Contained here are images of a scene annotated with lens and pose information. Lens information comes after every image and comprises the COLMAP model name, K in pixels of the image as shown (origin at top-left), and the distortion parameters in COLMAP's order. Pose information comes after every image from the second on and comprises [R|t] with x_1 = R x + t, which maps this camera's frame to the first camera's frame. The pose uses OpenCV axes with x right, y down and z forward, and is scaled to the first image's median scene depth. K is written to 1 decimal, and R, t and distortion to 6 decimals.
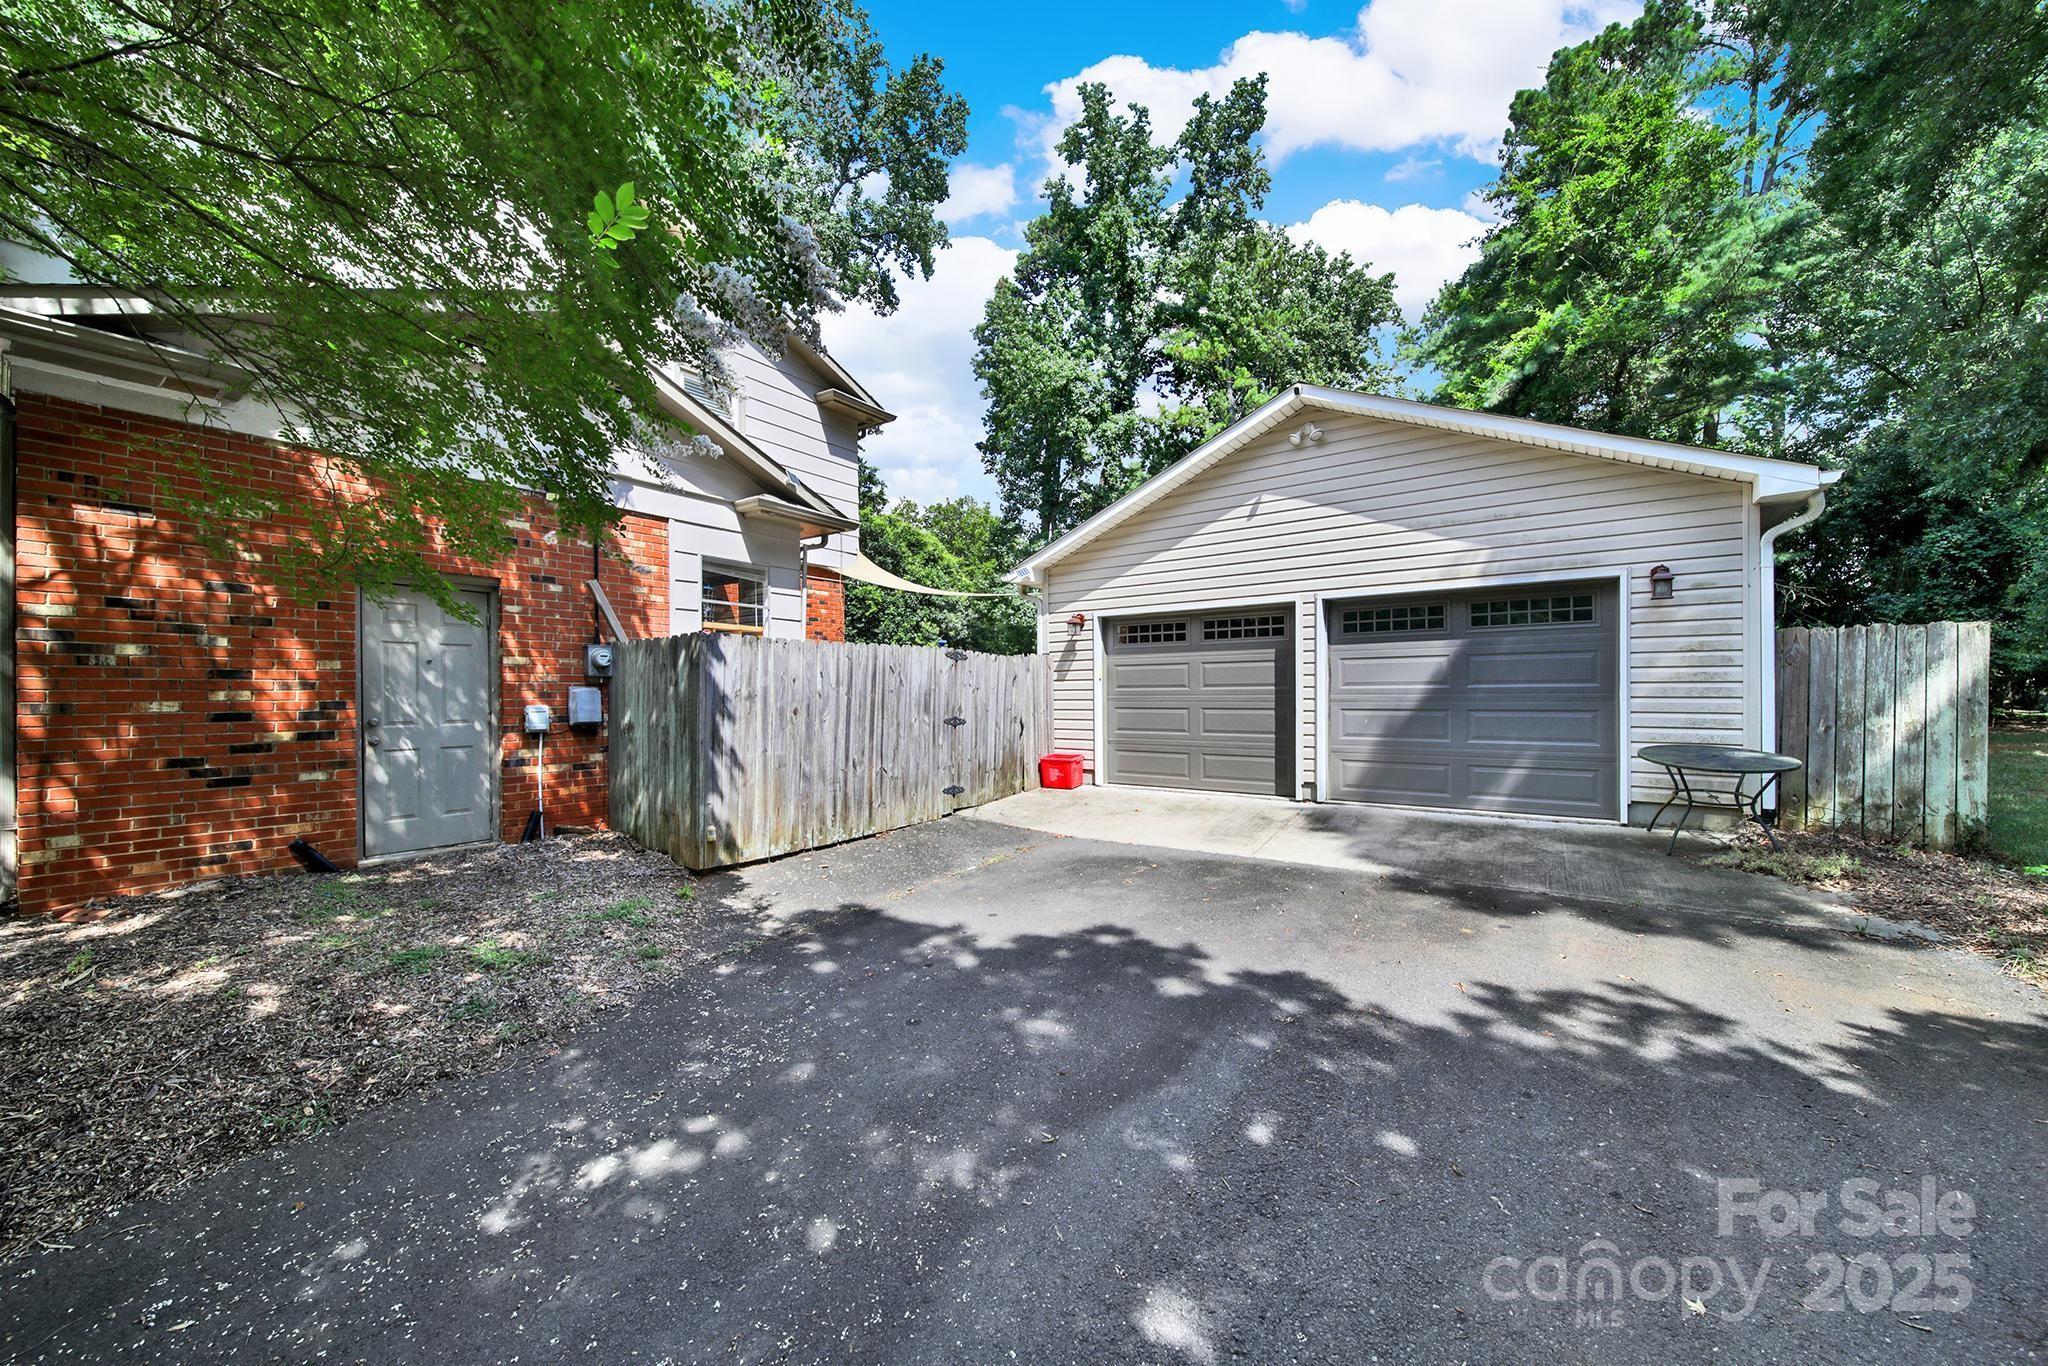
lens RADIAL K [[737.3, 0, 1024.0], [0, 737.3, 683.0], [0, 0, 1]] dist [-0.001331, -0.000252]
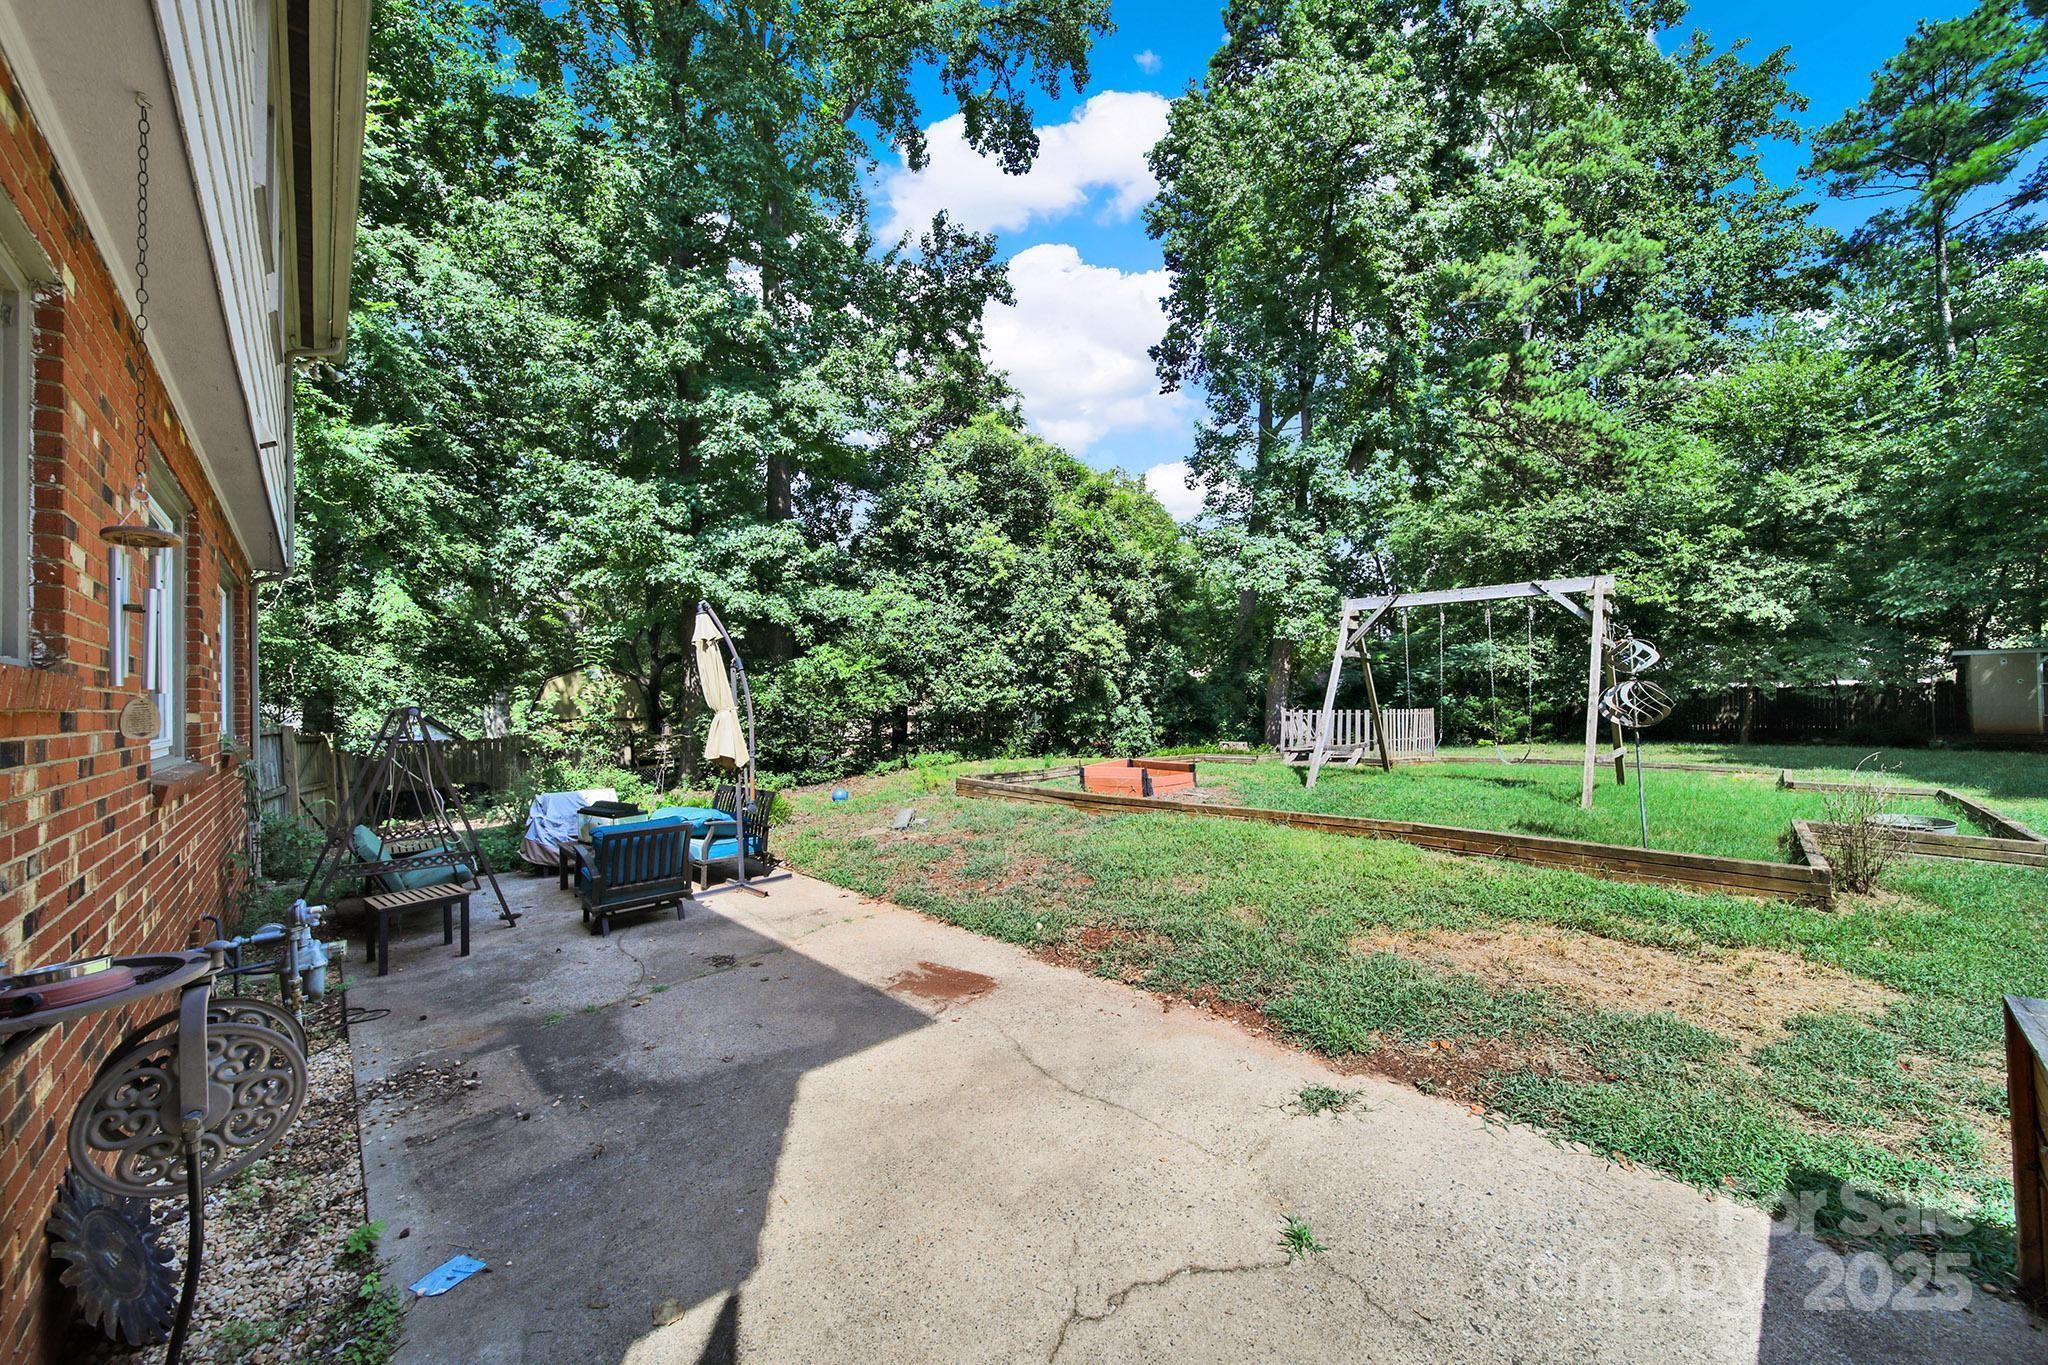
lens RADIAL K [[730.9, 0, 1003.9], [0, 730.9, 675.7], [0, 0, 1]] dist [0.000343, -0.000060]
pose [[0.975739, -0.013879, -0.218497, -0.059815], [0.011199, 0.999846, -0.013502, -0.008175], [0.218651, 0.010727, 0.975744, 0.340559]]
